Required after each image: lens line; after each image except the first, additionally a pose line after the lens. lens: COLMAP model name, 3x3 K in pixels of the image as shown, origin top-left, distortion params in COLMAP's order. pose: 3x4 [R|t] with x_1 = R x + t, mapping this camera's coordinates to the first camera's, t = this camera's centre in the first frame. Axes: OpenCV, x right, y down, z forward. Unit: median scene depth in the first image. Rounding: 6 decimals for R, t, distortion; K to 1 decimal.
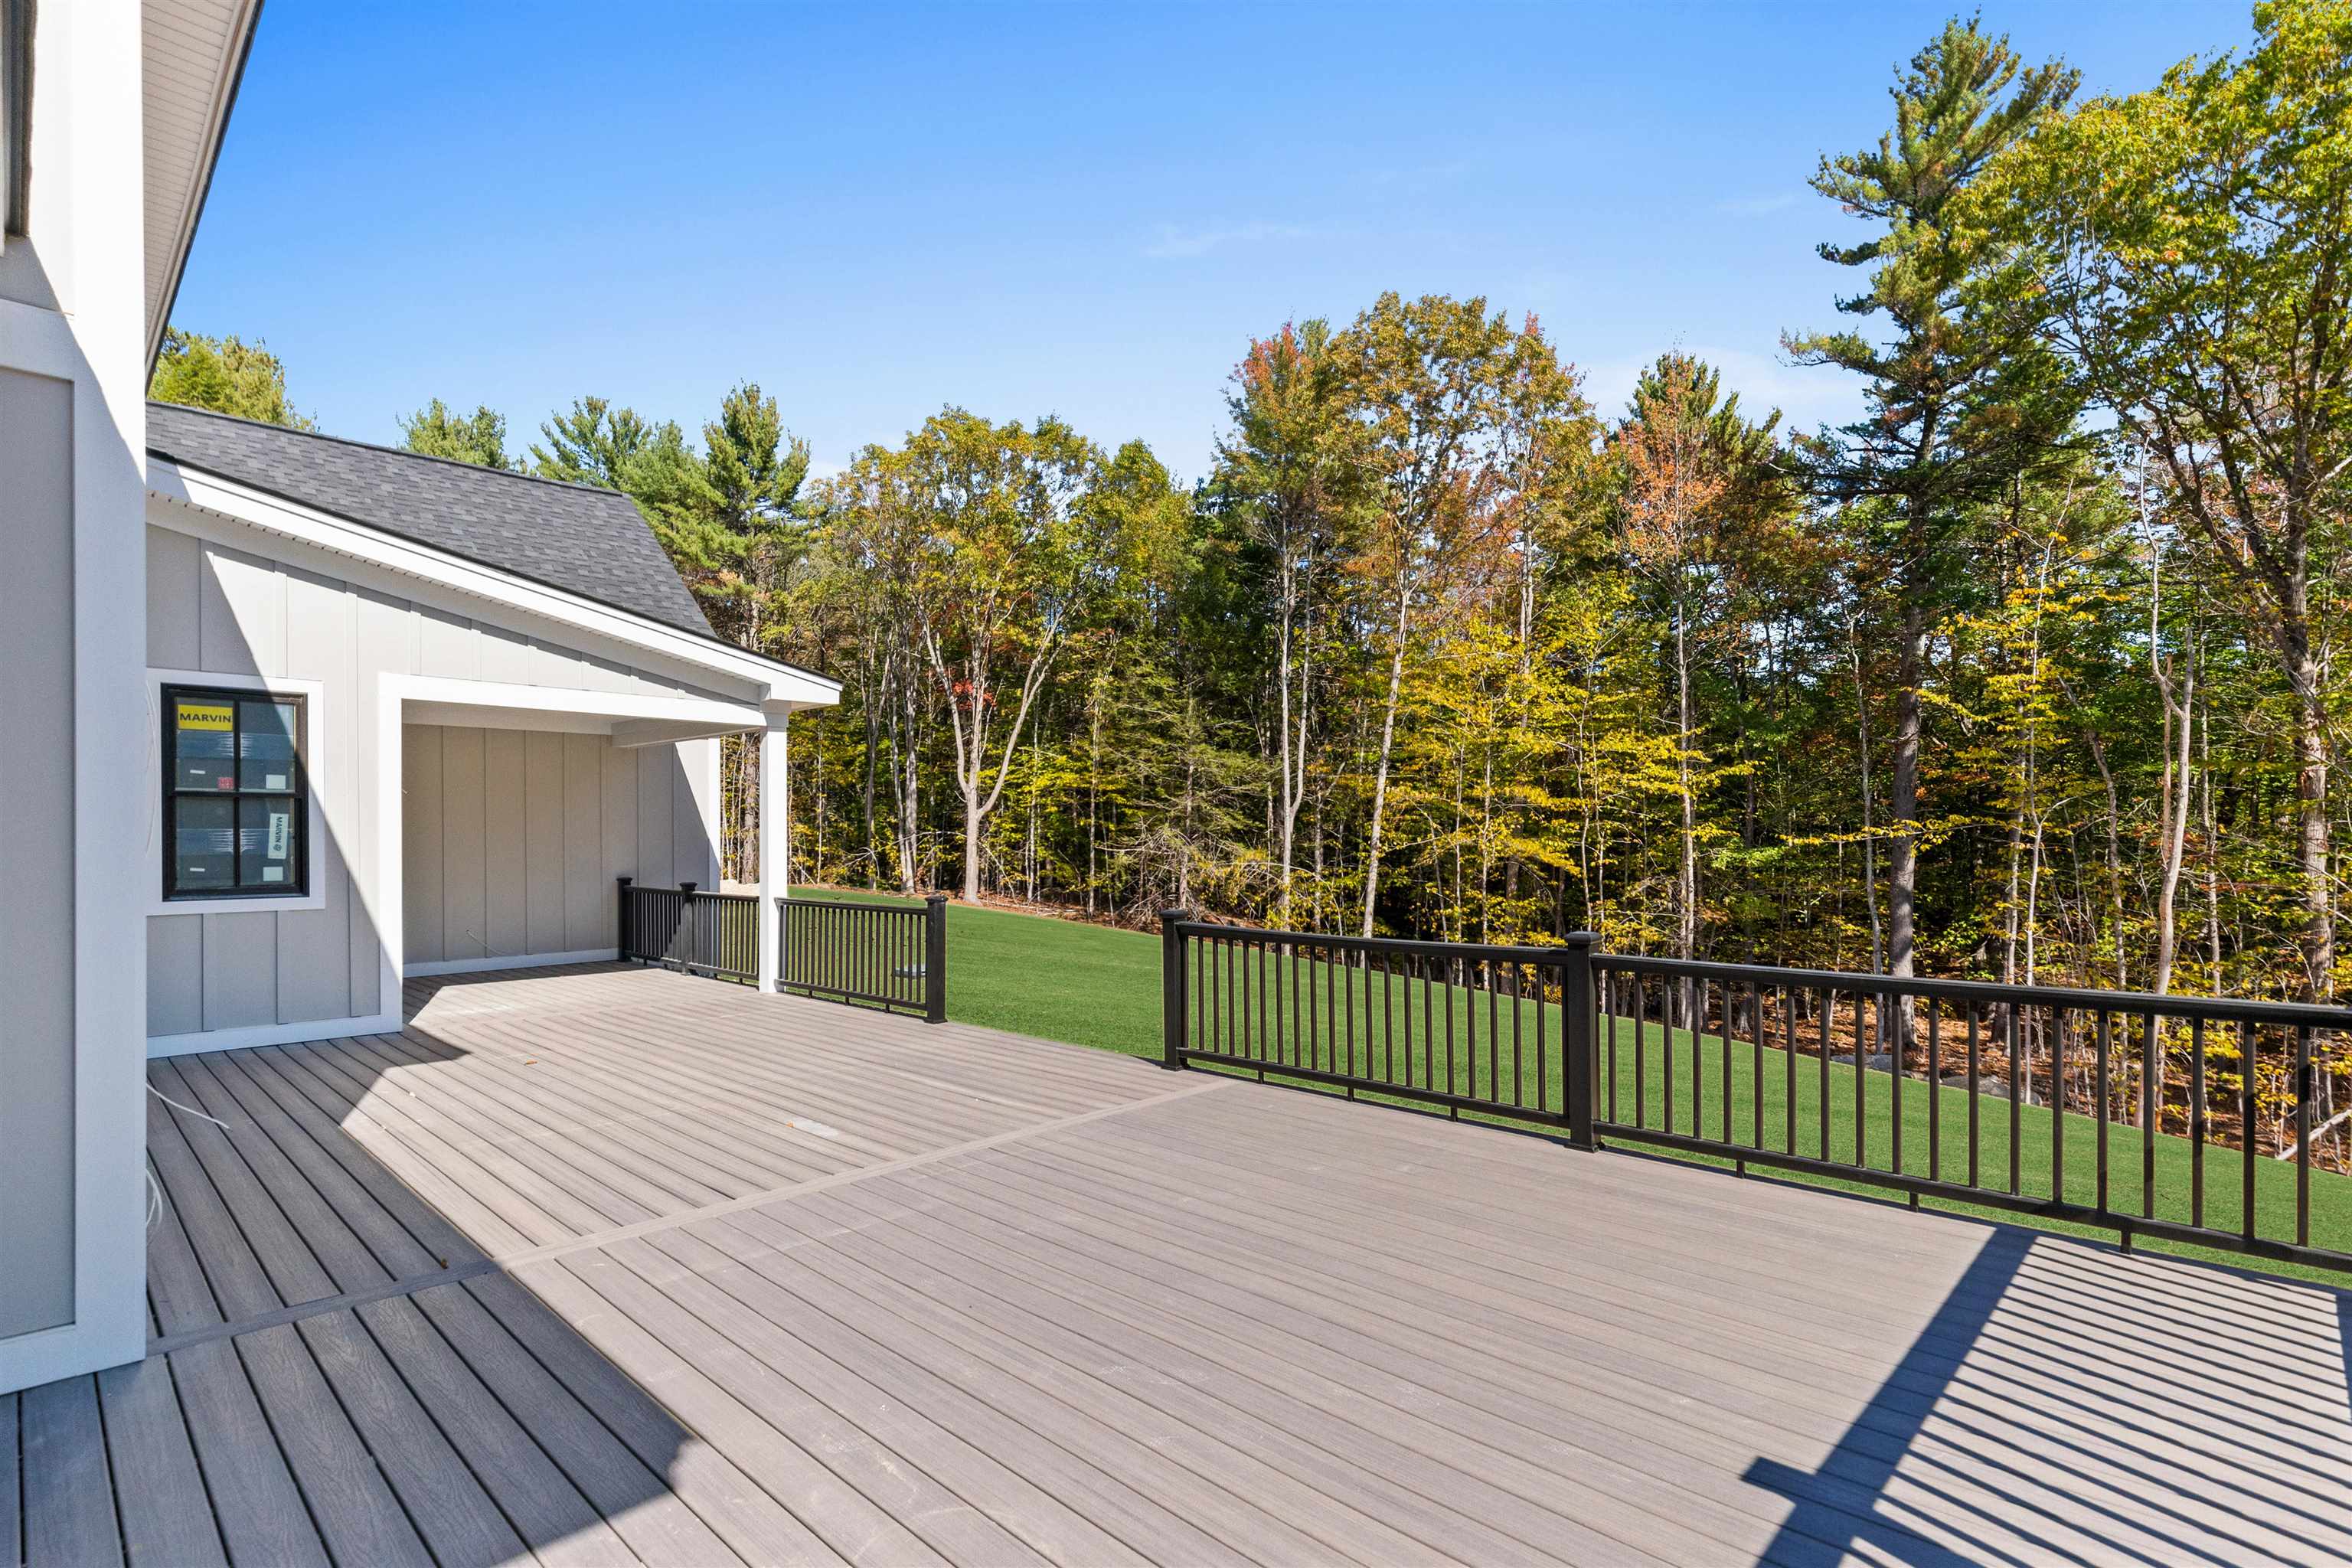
lens RADIAL K [[1108.5, 0, 1177.0], [0, 1108.5, 833.1], [0, 0, 1]] dist [0.001923, 0.000068]
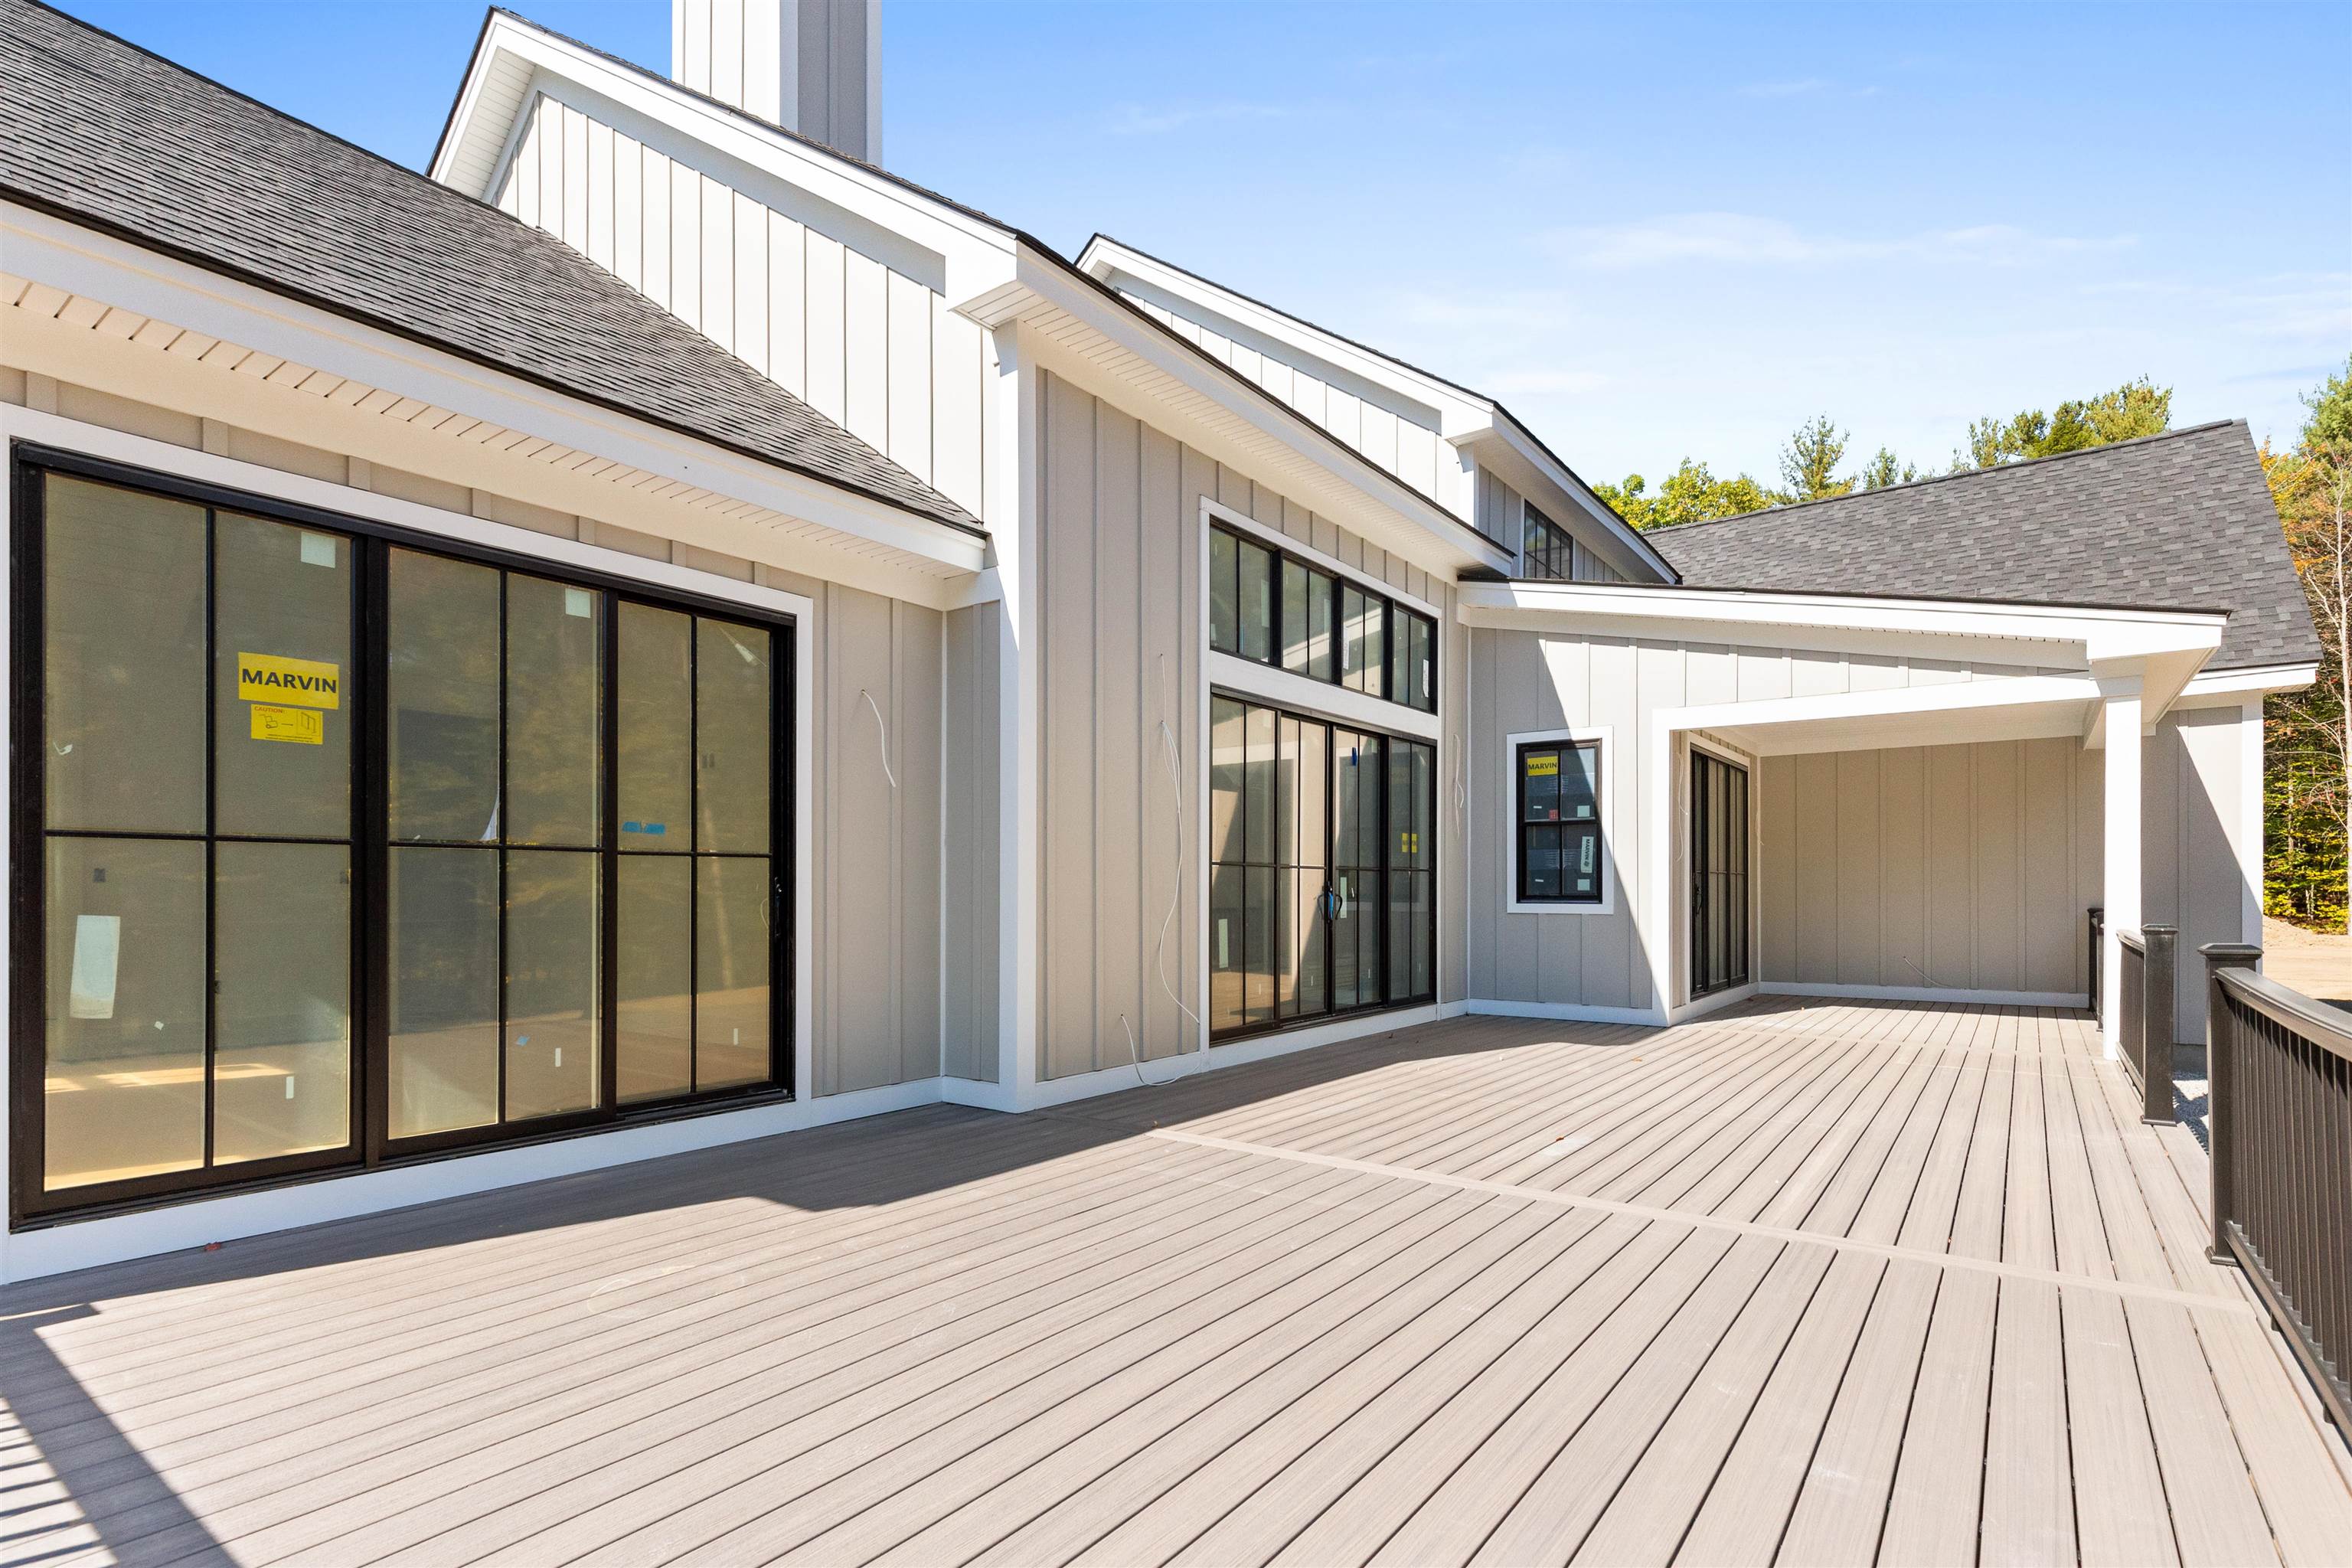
lens RADIAL K [[1101.5, 0, 1173.7], [0, 1101.5, 880.6], [0, 0, 1]] dist [0.001770, 0.000147]
pose [[0.102498, 0.003799, -0.994726, 0.374118], [0.000566, 0.999992, 0.003878, 0.026745], [0.994733, -0.000961, 0.102495, 0.412326]]
